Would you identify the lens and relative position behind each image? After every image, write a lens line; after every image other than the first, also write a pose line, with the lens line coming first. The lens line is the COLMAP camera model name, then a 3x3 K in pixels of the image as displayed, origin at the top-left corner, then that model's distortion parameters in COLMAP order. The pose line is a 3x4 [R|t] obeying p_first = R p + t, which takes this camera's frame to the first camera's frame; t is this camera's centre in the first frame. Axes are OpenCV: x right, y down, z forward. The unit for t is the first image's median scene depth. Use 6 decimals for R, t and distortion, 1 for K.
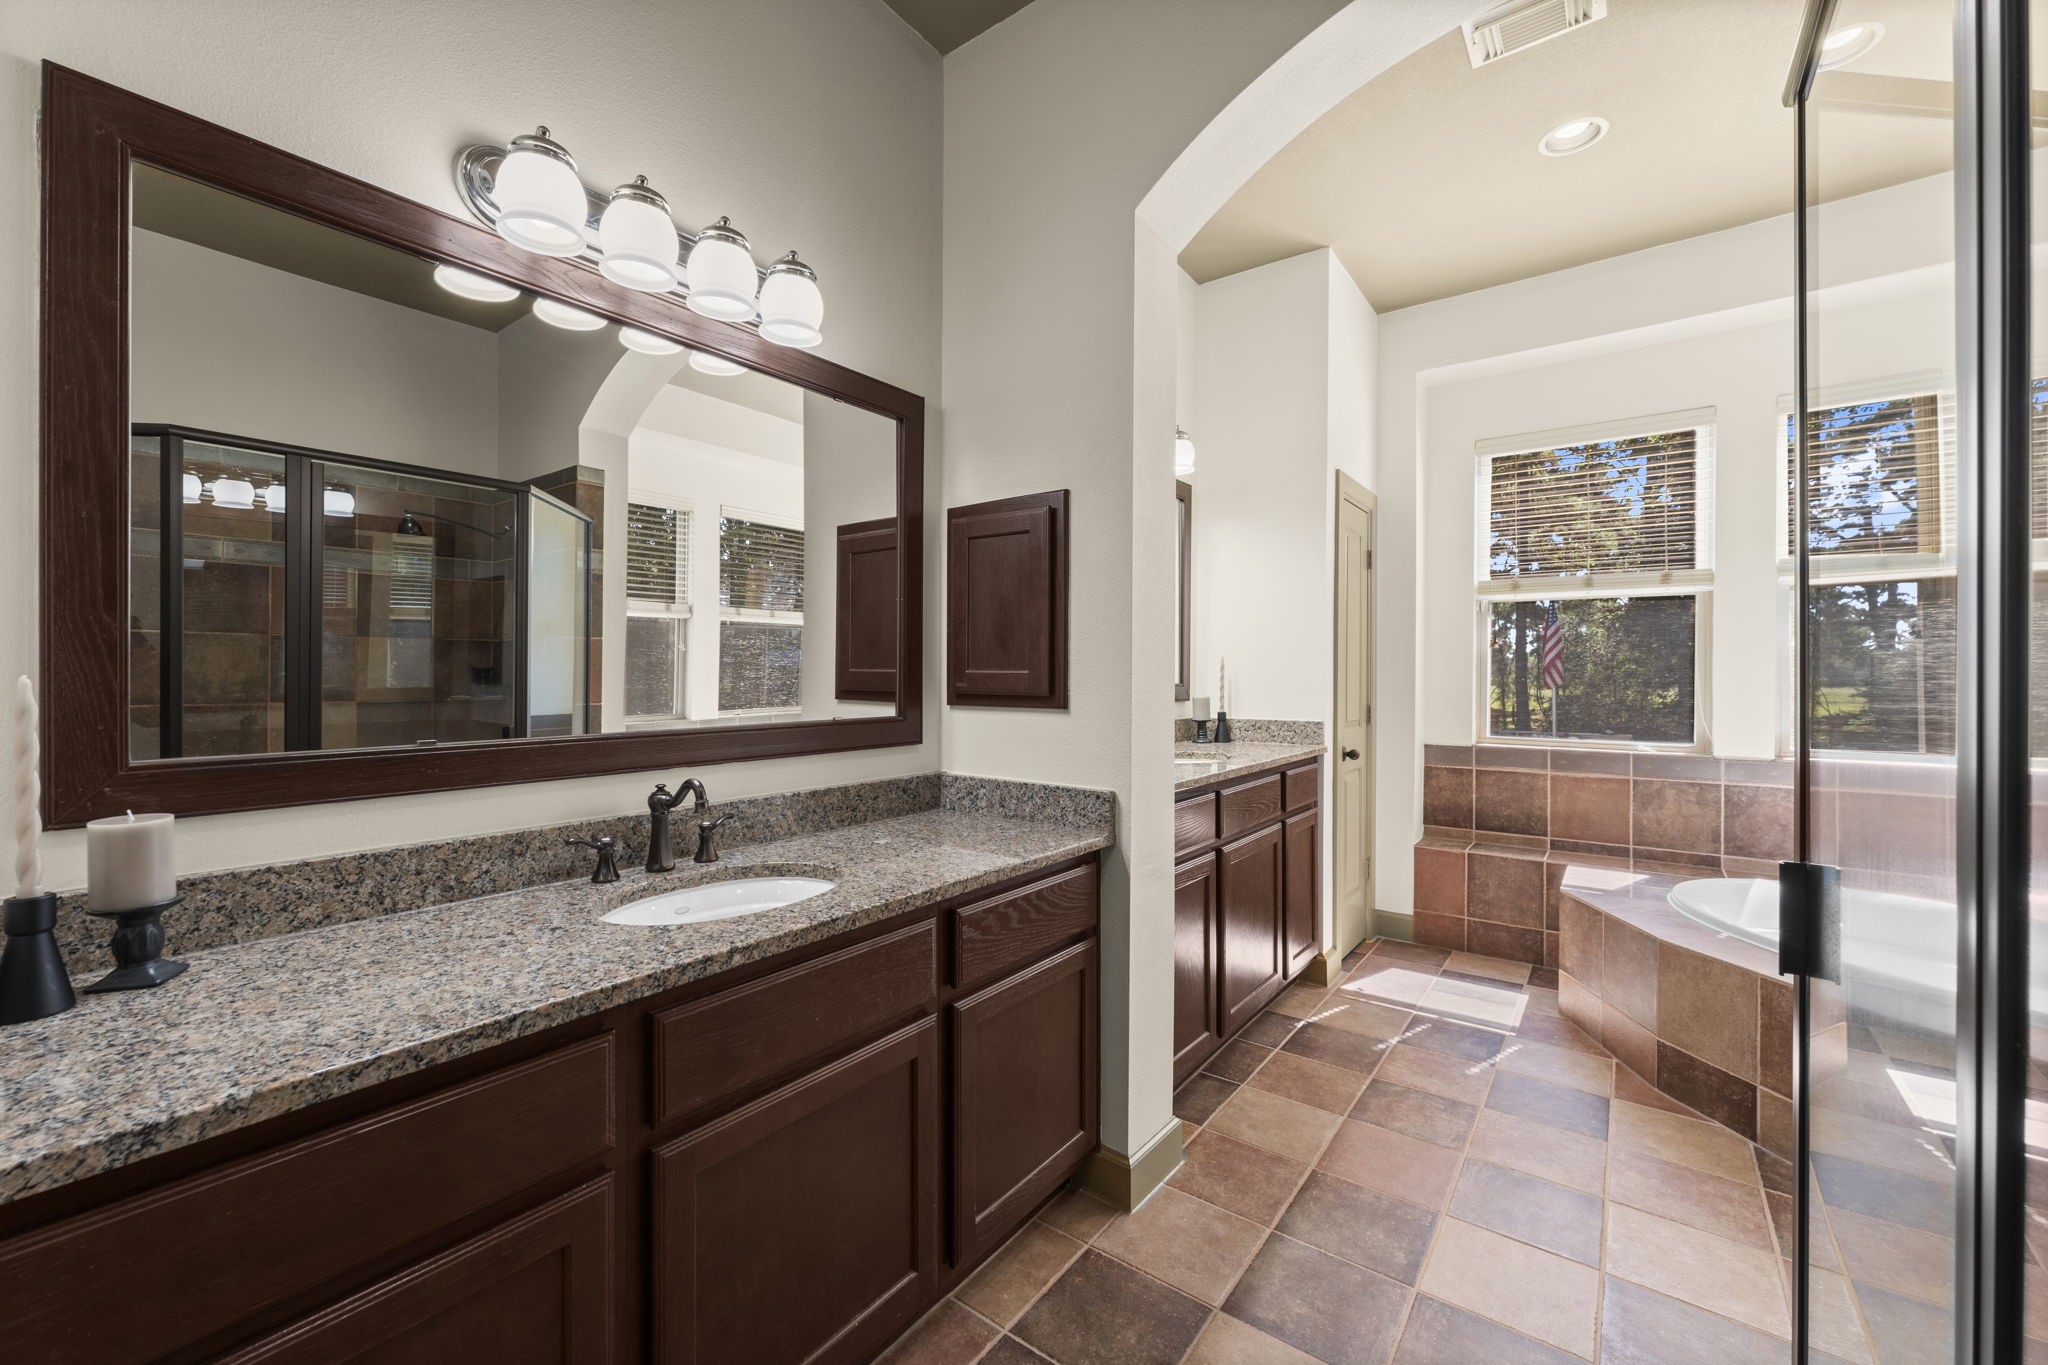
lens RADIAL K [[810.4, 0, 1014.3], [0, 810.4, 674.1], [0, 0, 1]] dist [0.004308, -0.000375]
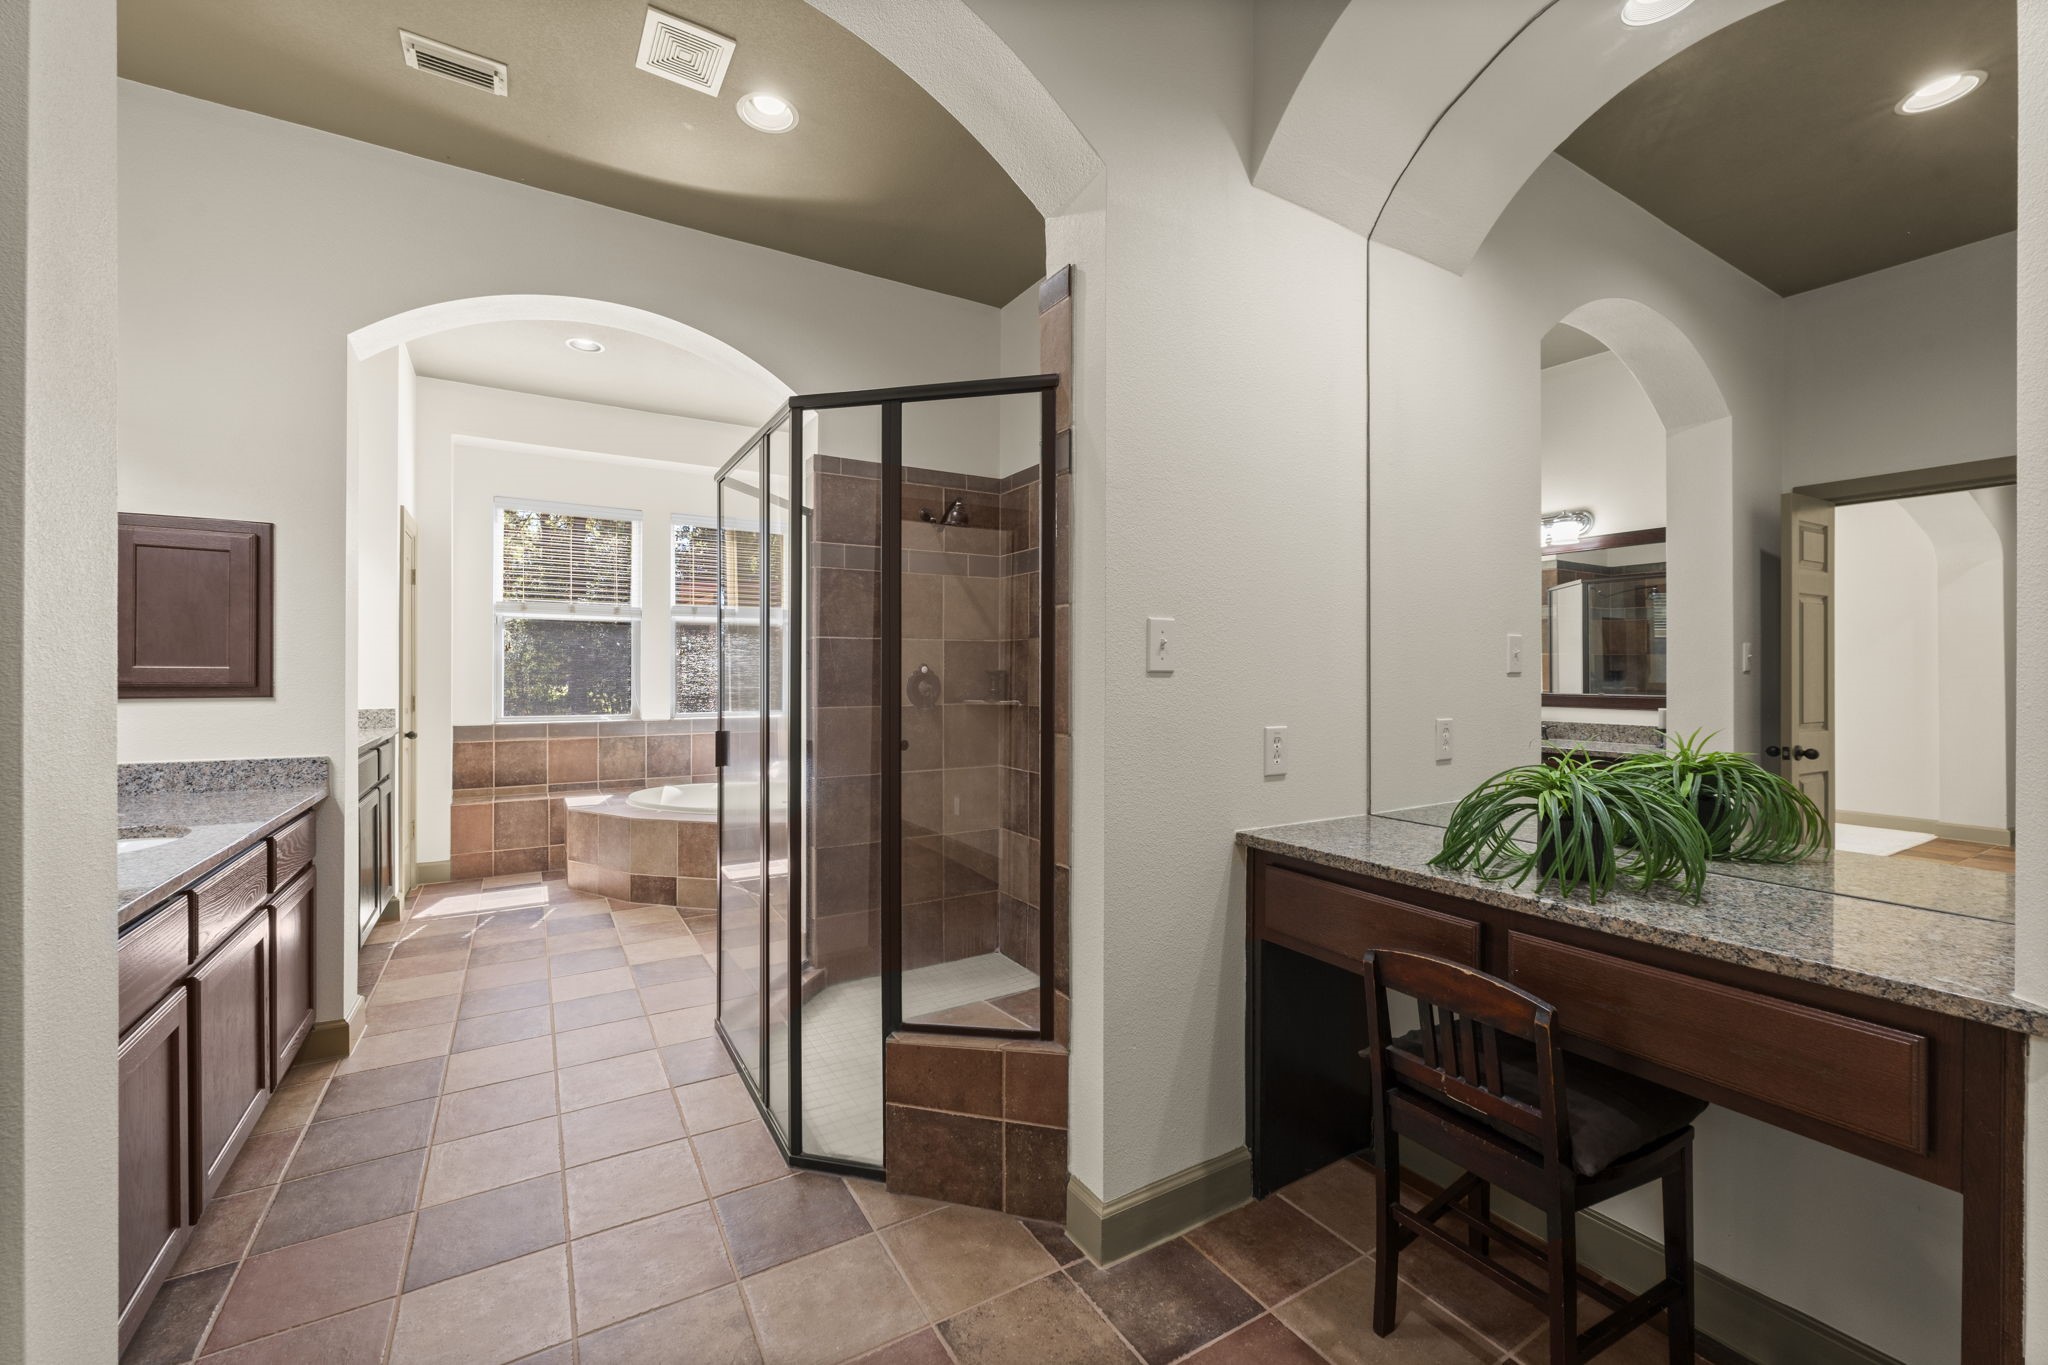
lens RADIAL K [[810.4, 0, 1014.2], [0, 810.4, 673.9], [0, 0, 1]] dist [0.004308, -0.000375]
pose [[0.363778, -0.002819, 0.931481, -0.411664], [0.000720, 0.999996, 0.002745, 0.002564], [-0.931485, -0.000328, 0.363779, -0.318486]]
